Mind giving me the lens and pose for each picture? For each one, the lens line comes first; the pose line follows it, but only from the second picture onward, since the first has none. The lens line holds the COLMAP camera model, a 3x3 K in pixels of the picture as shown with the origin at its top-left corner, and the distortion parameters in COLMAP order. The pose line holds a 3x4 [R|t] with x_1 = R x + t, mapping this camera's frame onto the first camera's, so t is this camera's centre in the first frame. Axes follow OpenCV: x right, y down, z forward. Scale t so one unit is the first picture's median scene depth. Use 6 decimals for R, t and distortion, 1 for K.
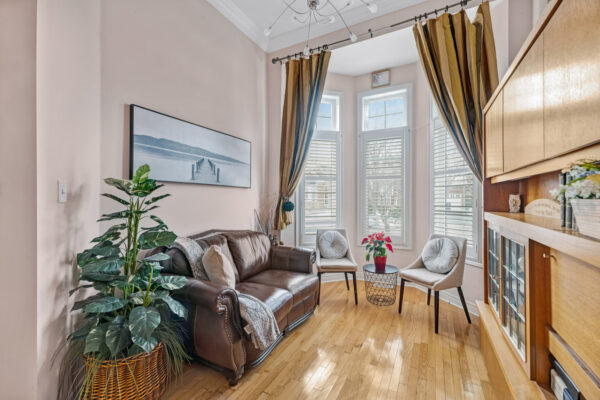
lens RADIAL K [[252.0, 0, 300.0], [0, 252.0, 200.0], [0, 0, 1]] dist [0.000381, 0.000062]
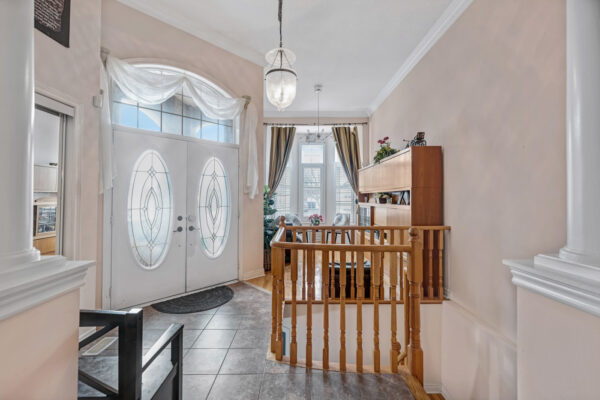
lens RADIAL K [[262.4, 0, 300.0], [0, 262.4, 200.0], [0, 0, 1]] dist [-0.022311, -0.000043]
pose [[0.877755, -0.002307, 0.479105, -0.877905], [0.001610, 0.999997, 0.001865, 0.005835], [-0.479108, -0.000866, 0.877756, -0.908417]]
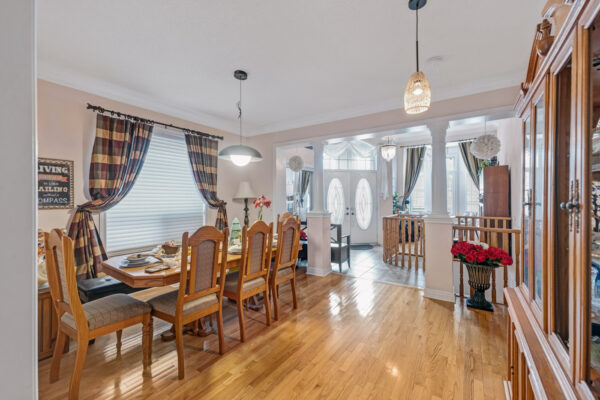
lens RADIAL K [[255.4, 0, 300.0], [0, 255.4, 200.0], [0, 0, 1]] dist [0.020829, -0.000013]
pose [[0.995253, 0.001492, -0.097312, -0.991055], [-0.001586, 0.999998, -0.000895, 0.007680], [0.097311, 0.001045, 0.995253, -1.968347]]
